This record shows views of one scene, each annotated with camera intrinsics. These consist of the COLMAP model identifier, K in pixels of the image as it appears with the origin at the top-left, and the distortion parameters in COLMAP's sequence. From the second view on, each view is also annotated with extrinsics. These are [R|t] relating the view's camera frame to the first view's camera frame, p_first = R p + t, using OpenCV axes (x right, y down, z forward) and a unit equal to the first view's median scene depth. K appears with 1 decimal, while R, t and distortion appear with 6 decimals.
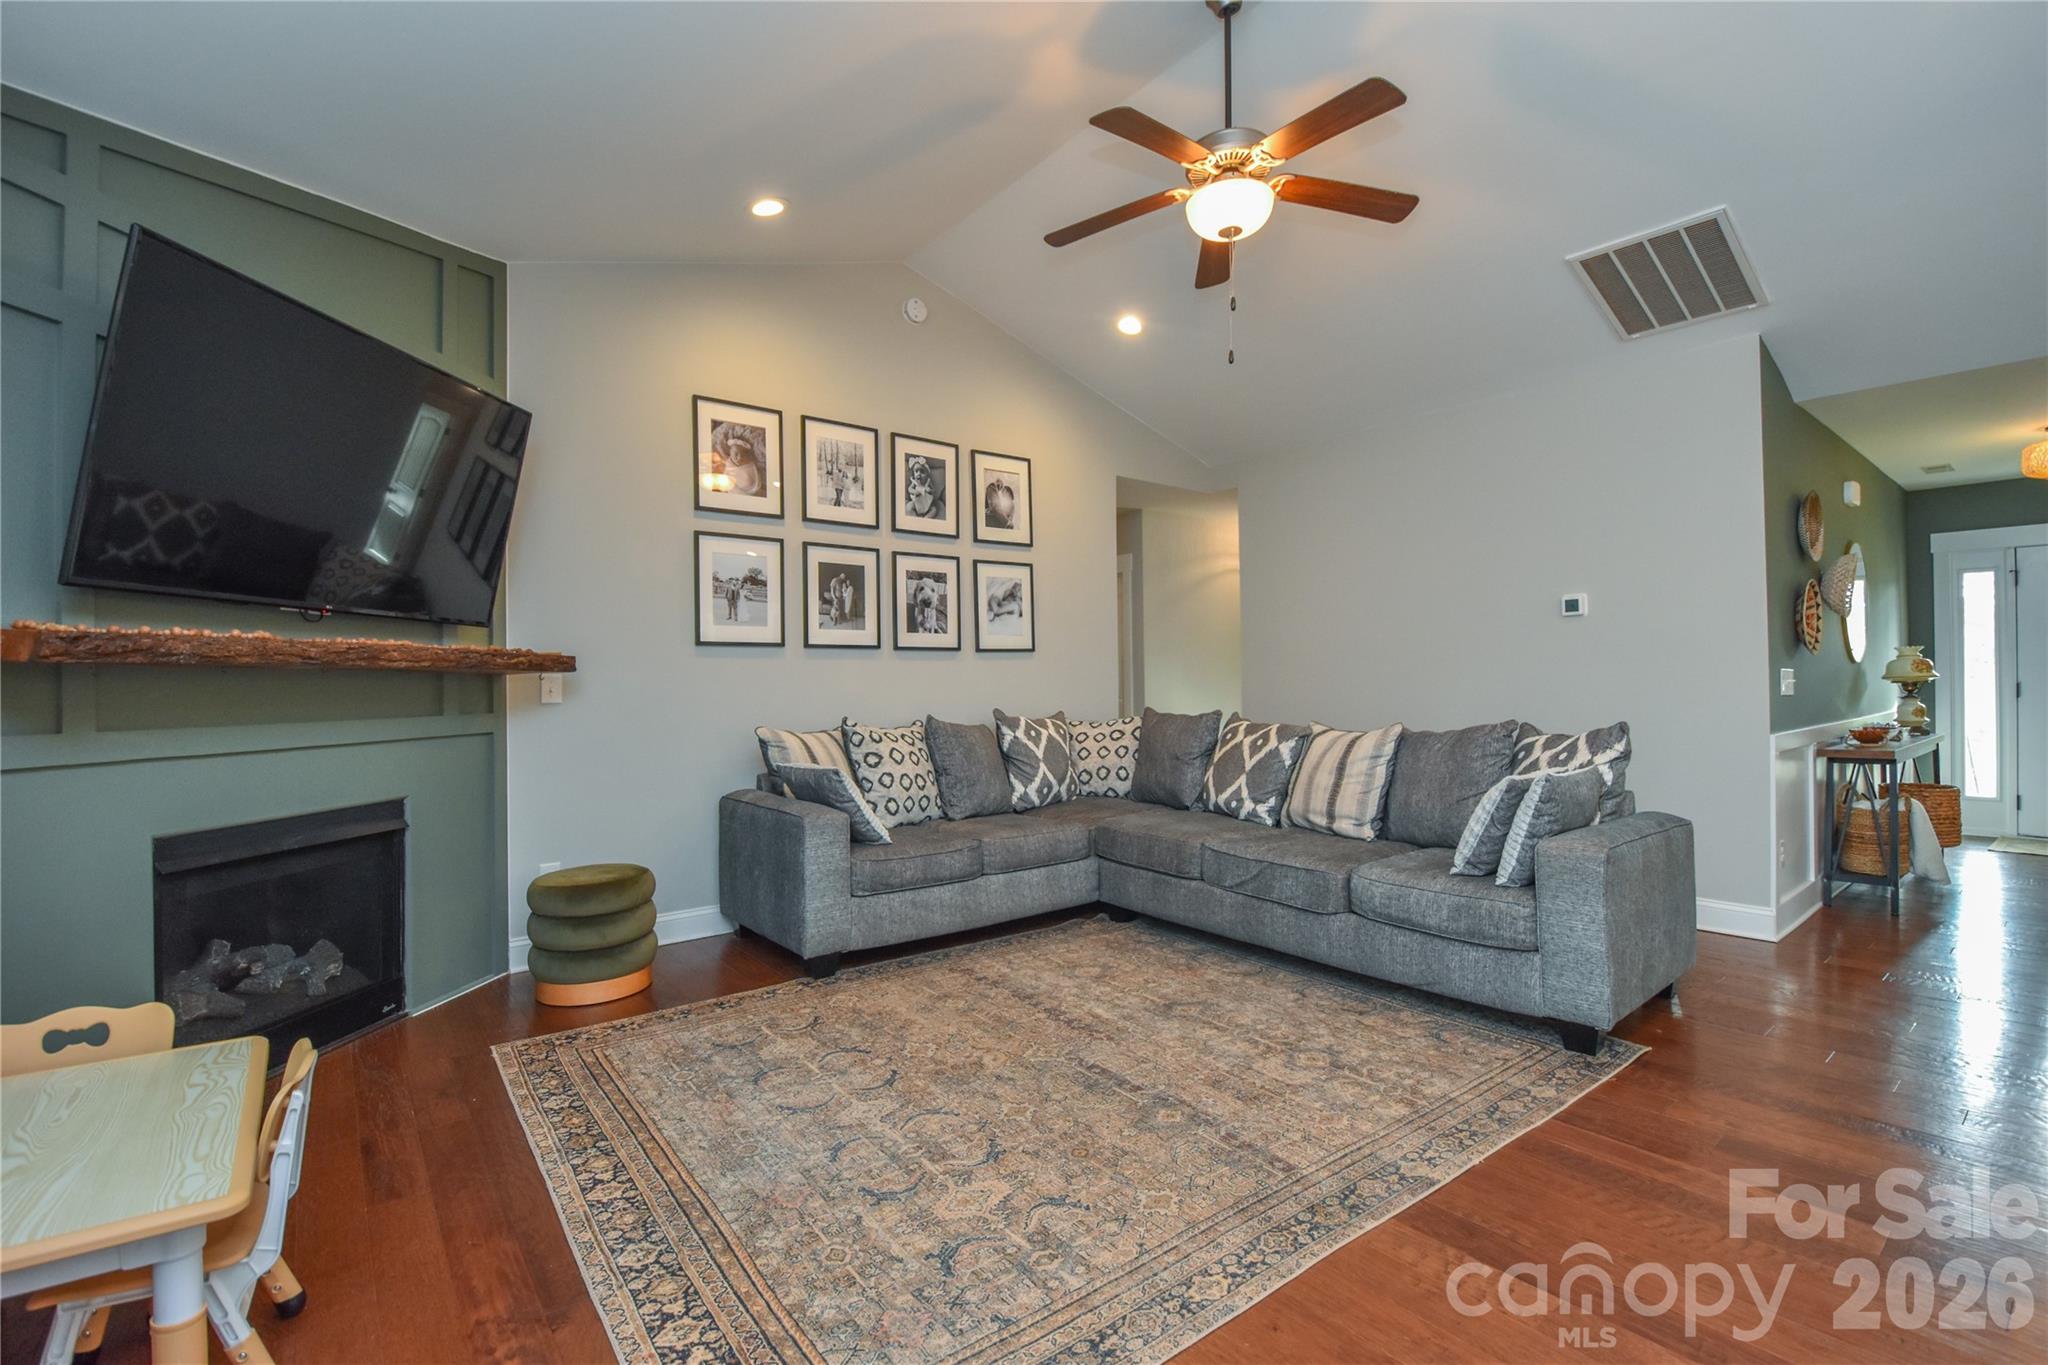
lens RADIAL K [[896.6, 0, 1031.3], [0, 896.6, 682.2], [0, 0, 1]] dist [0.006879, -0.016141]
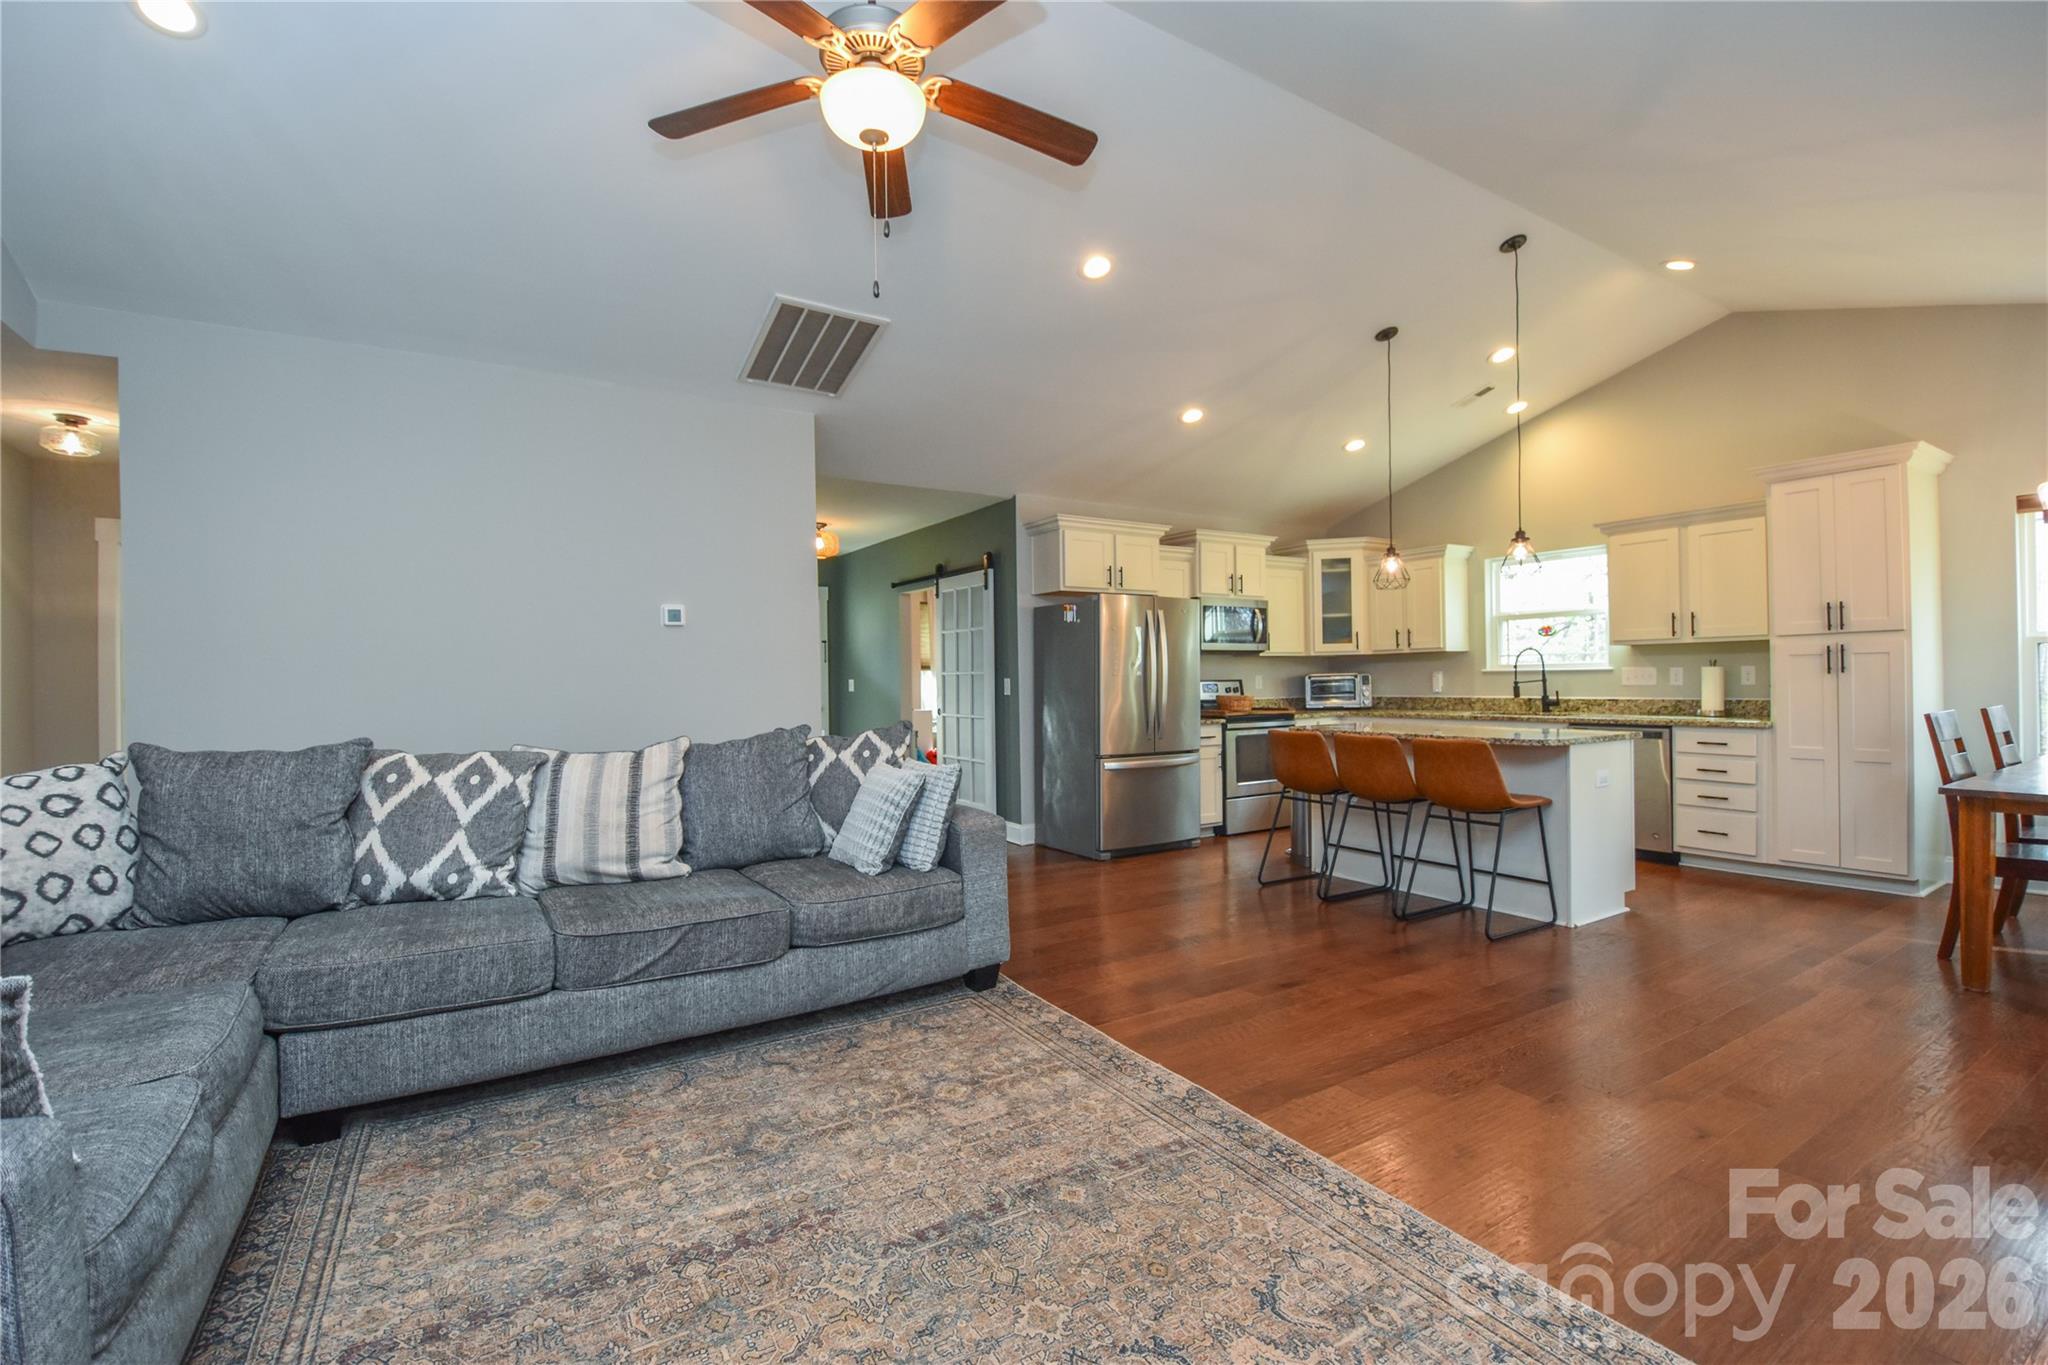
lens RADIAL K [[896.6, 0, 1020.9], [0, 896.6, 682.6], [0, 0, 1]] dist [0.006879, -0.016141]
pose [[0.111448, 0.005205, 0.993757, -0.402597], [0.011595, 0.999911, -0.006538, 0.002282], [-0.993703, 0.012251, 0.111378, 0.545479]]
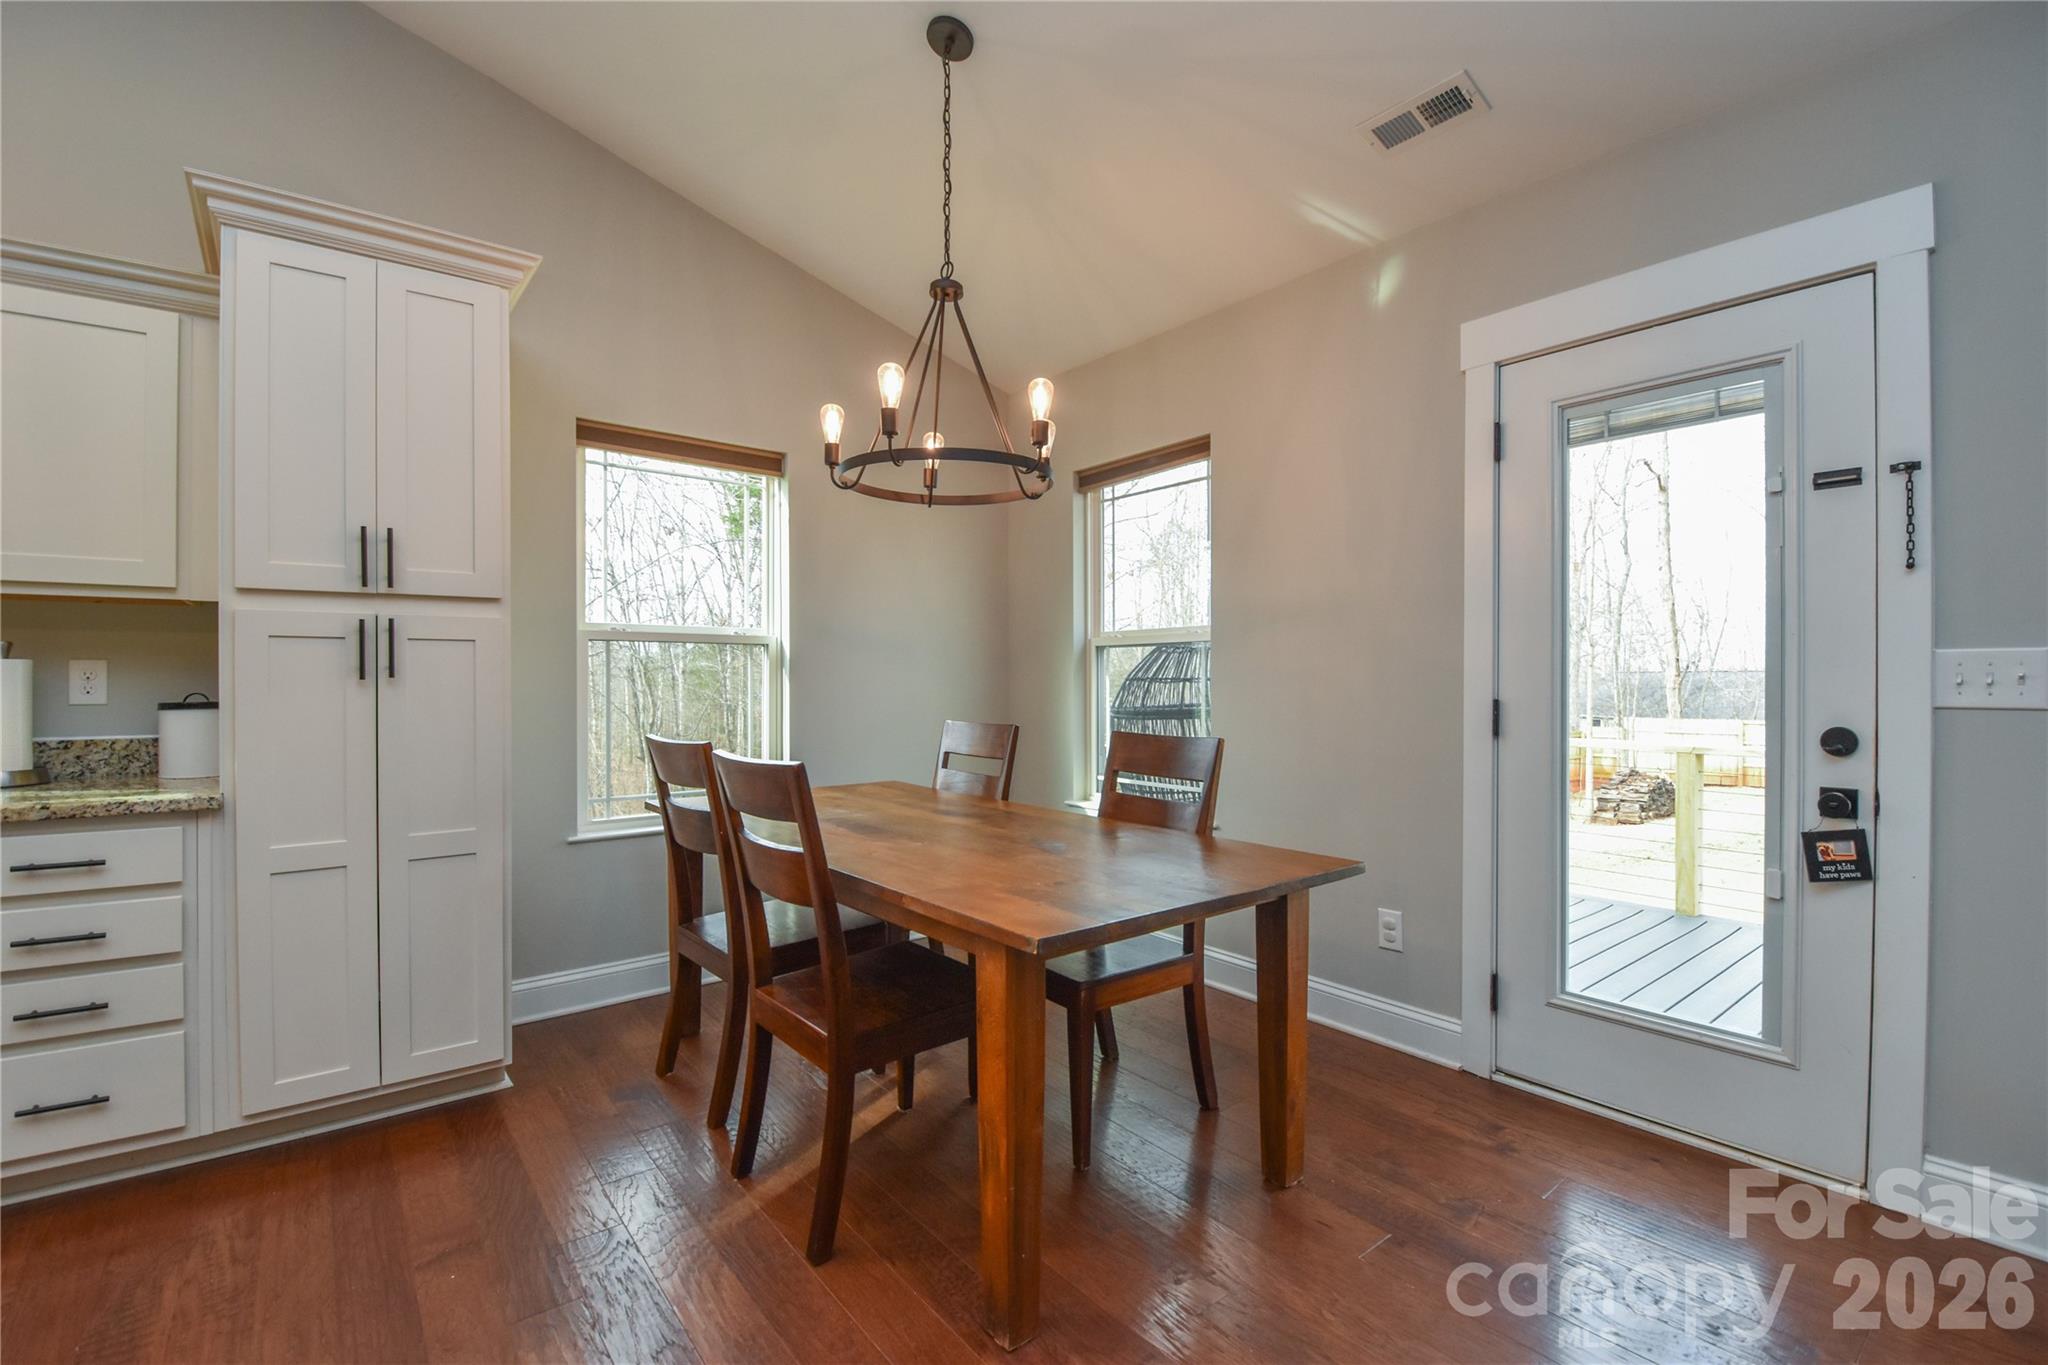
lens RADIAL K [[896.6, 0, 1029.1], [0, 896.6, 681.7], [0, 0, 1]] dist [0.006879, -0.016141]
pose [[-0.999935, 0.009359, -0.006564, 0.464739], [0.009355, 0.999956, 0.000643, -0.000006], [0.006570, 0.000582, -0.999978, 0.174660]]
